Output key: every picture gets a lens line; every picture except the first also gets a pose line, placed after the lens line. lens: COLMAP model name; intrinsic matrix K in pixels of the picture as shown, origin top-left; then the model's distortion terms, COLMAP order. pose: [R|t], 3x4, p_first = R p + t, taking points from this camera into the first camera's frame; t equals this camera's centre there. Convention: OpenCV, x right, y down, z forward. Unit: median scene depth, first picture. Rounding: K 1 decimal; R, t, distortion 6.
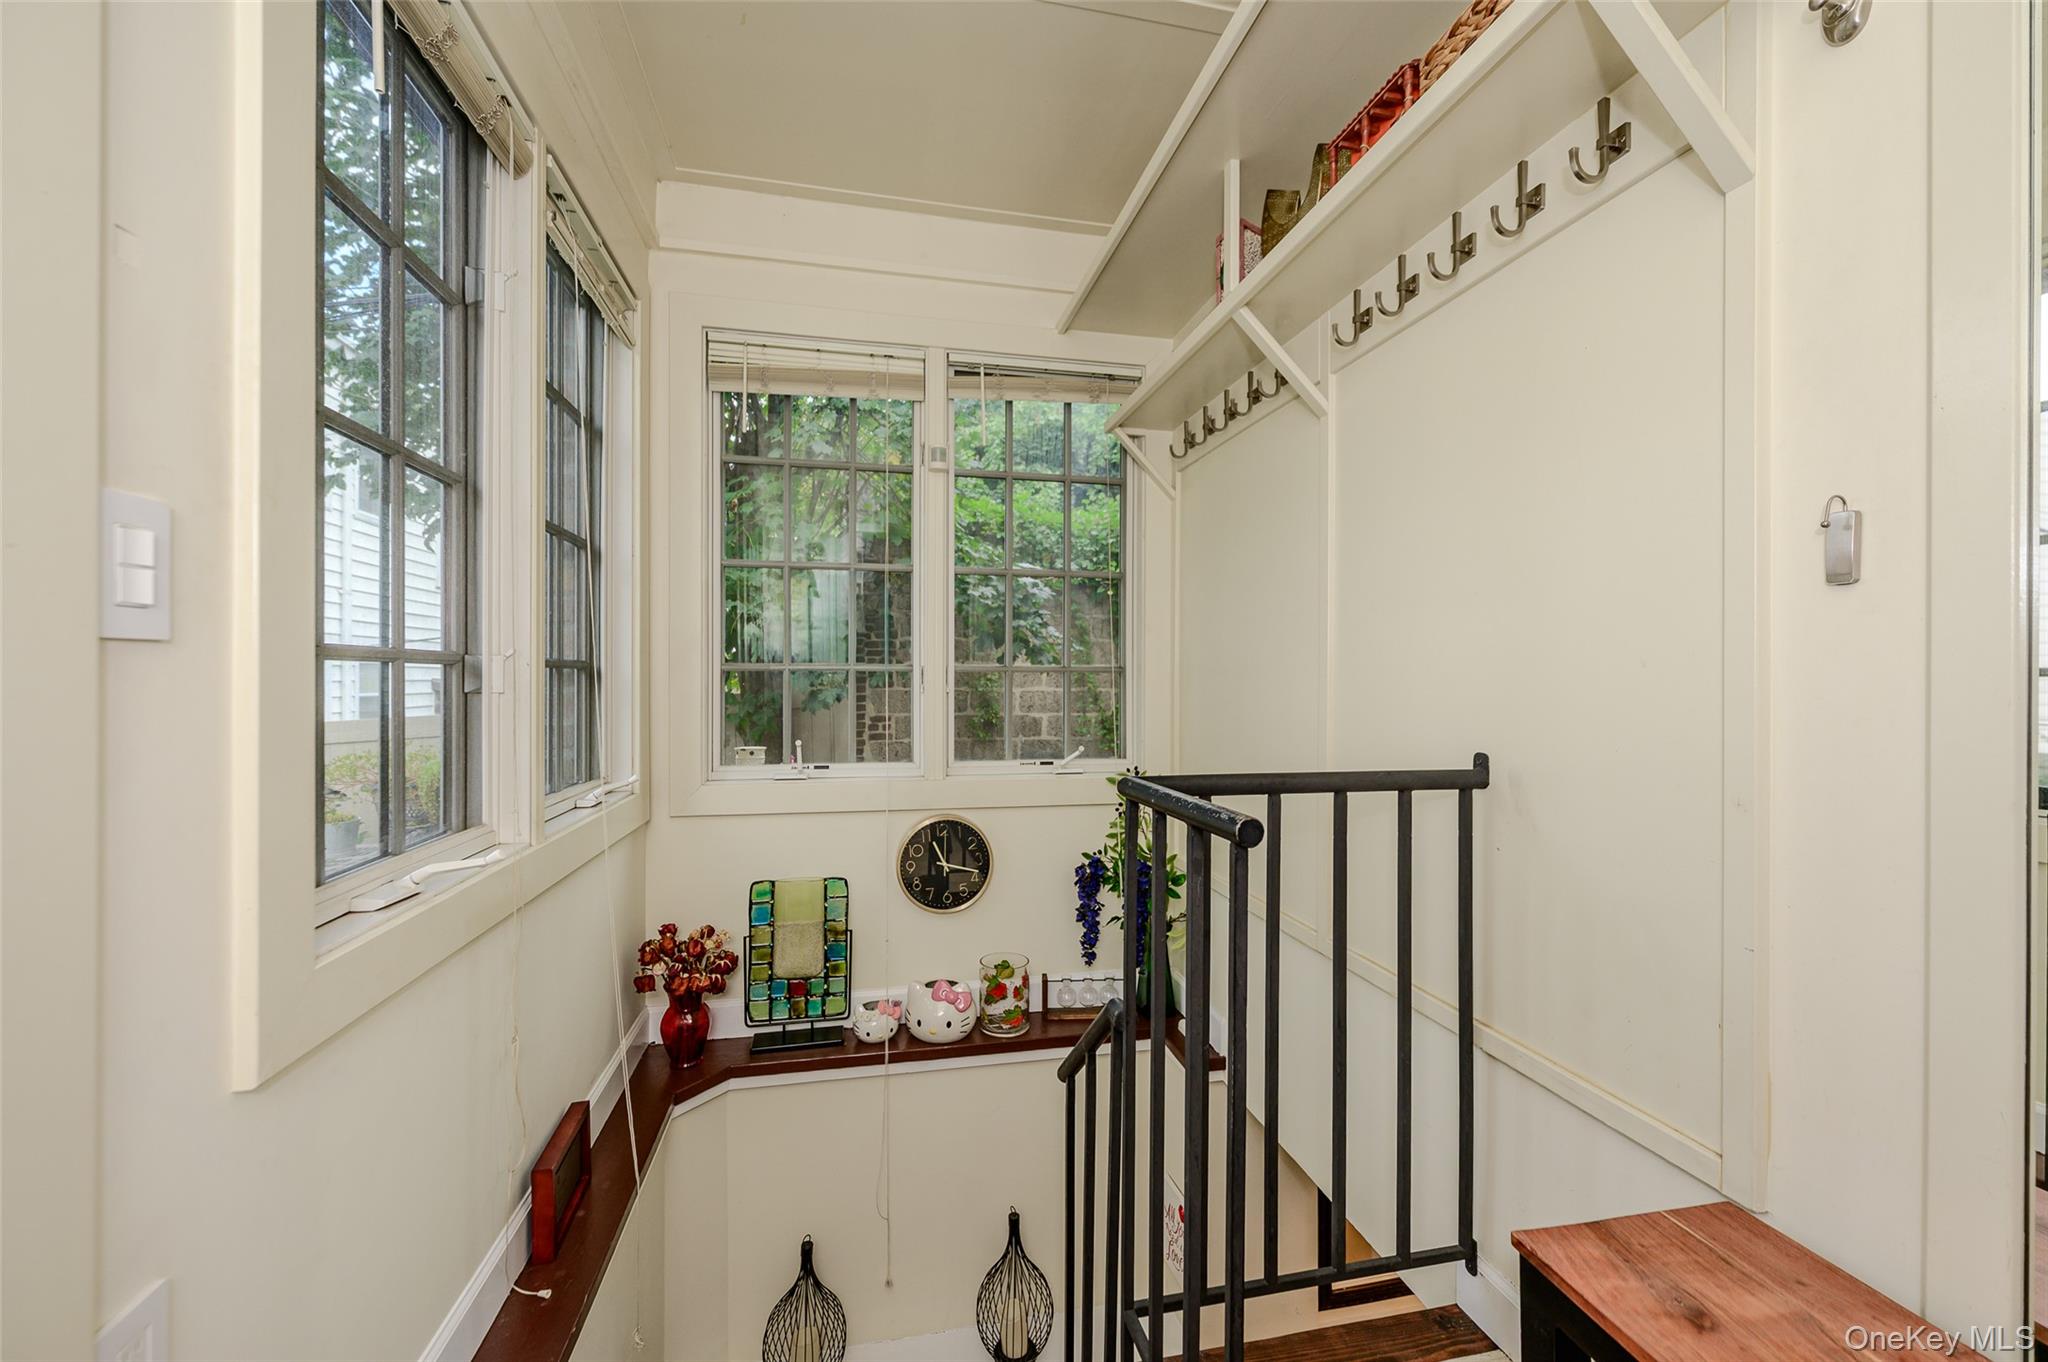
lens RADIAL K [[828.5, 0, 1040.0], [0, 828.5, 679.5], [0, 0, 1]] dist [-0.002386, -0.000432]
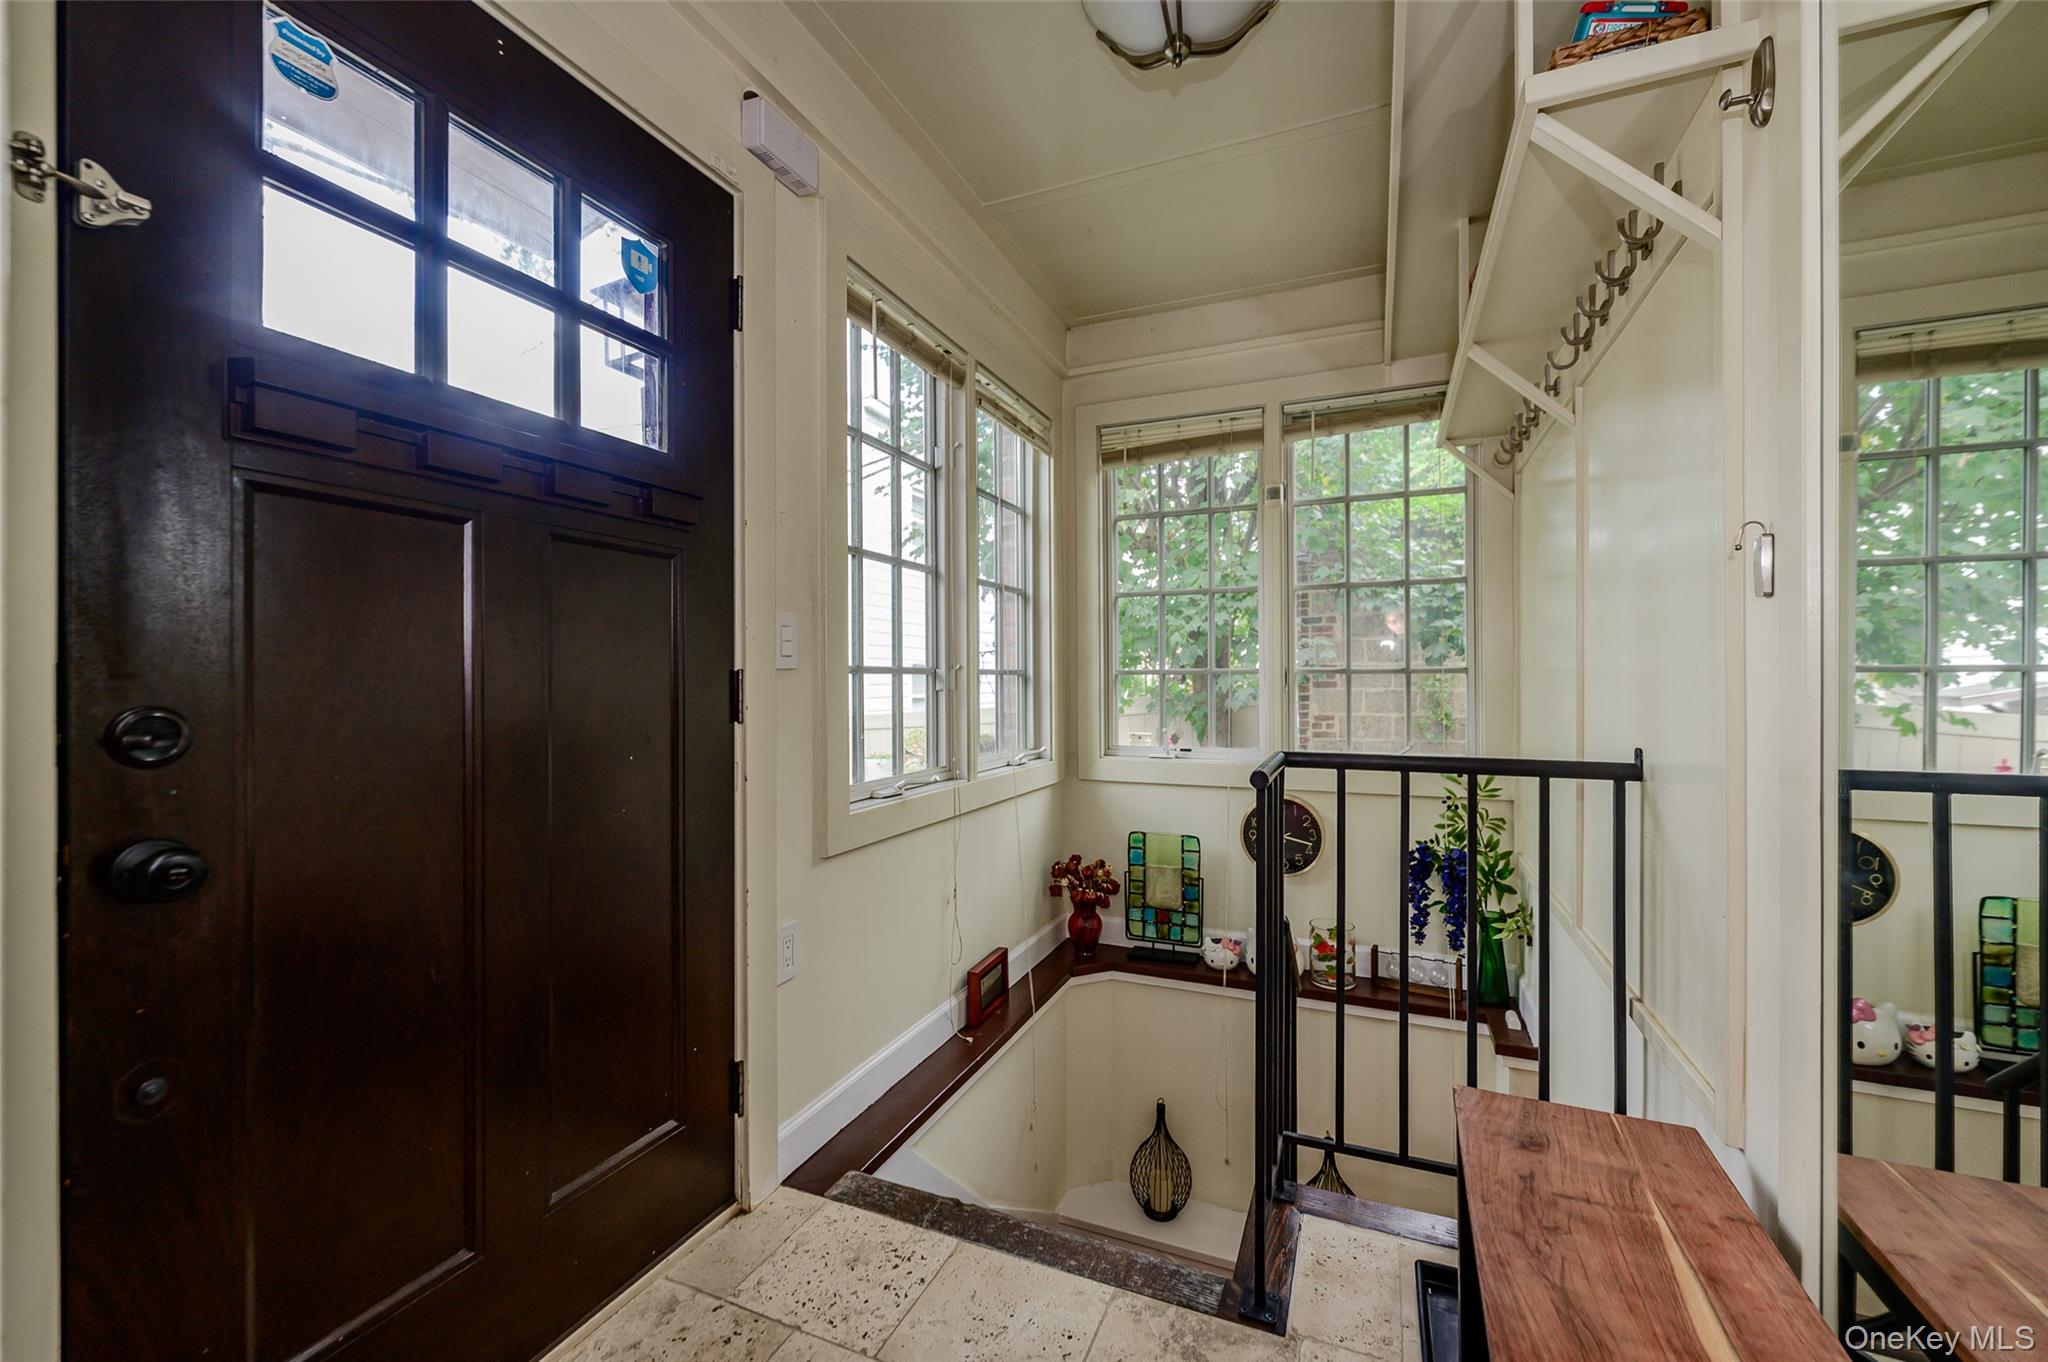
lens RADIAL K [[828.5, 0, 1013.0], [0, 828.5, 682.1], [0, 0, 1]] dist [-0.002386, -0.000432]
pose [[0.806259, -0.003486, -0.591552, 0.294793], [0.004999, 0.999987, 0.000920, -0.000994], [0.591541, -0.003699, 0.806266, -0.197895]]
